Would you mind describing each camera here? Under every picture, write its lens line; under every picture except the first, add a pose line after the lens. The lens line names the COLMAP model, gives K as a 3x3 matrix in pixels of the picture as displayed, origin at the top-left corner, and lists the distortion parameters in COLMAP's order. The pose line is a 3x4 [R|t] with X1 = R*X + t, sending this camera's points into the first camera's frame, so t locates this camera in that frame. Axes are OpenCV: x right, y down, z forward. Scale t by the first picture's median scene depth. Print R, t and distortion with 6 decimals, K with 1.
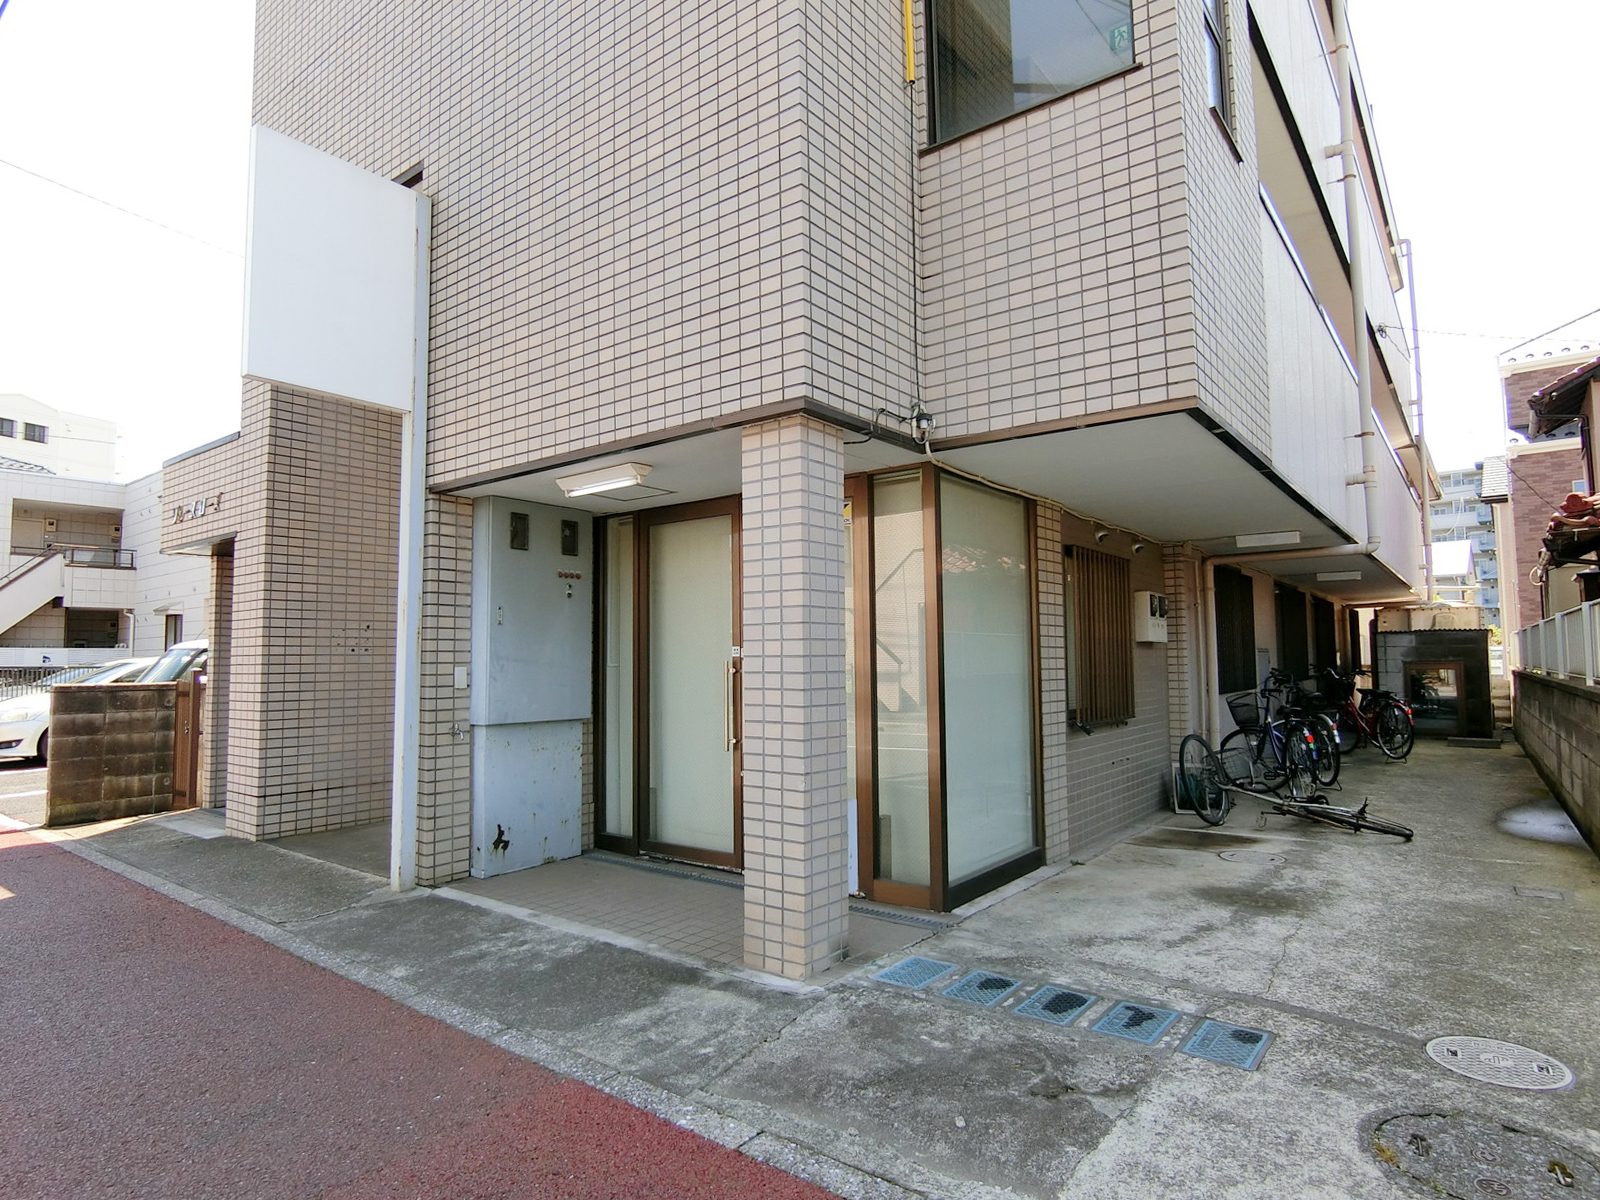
lens RADIAL K [[900.8, 0, 809.0], [0, 900.8, 603.3], [0, 0, 1]] dist [-0.008657, 0.000456]
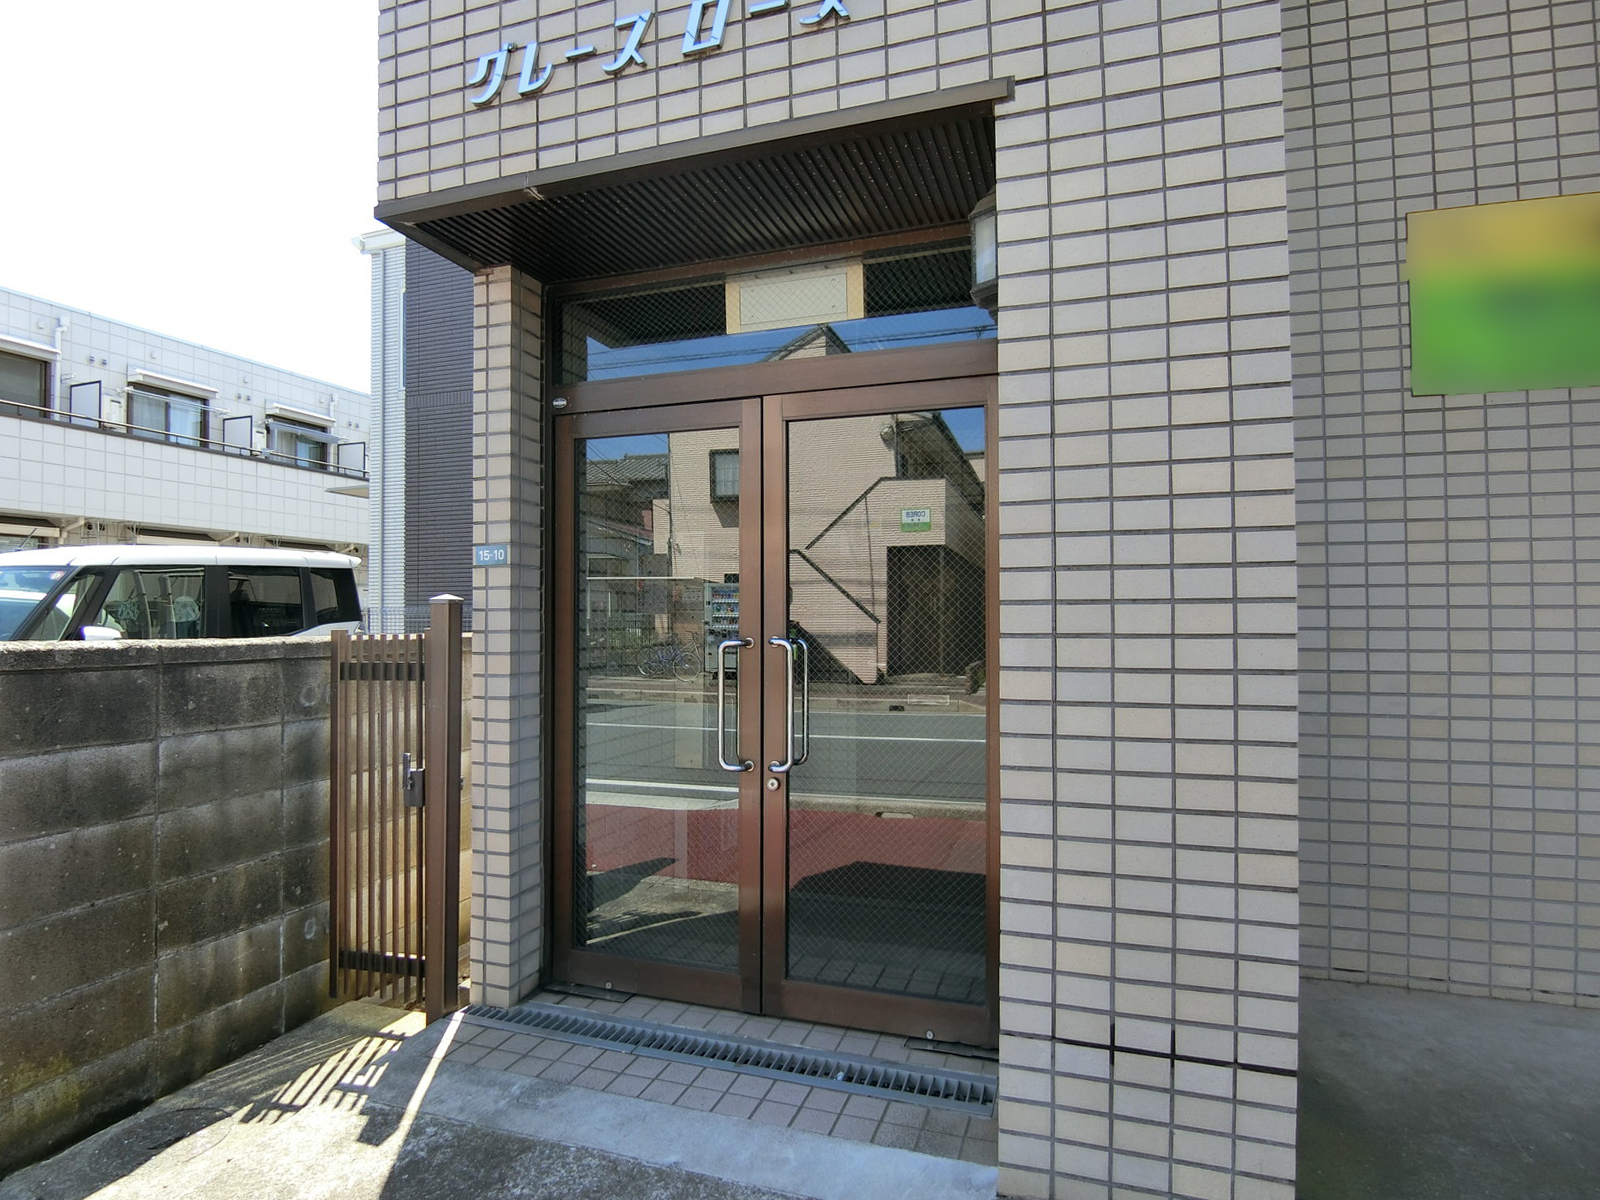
lens RADIAL K [[900.8, 0, 792.8], [0, 900.8, 602.7], [0, 0, 1]] dist [-0.008657, 0.000456]
pose [[0.949806, 0.011485, 0.312628, -0.671028], [-0.027557, 0.998513, 0.047039, 0.056913], [-0.311623, -0.053293, 0.948710, 0.648852]]
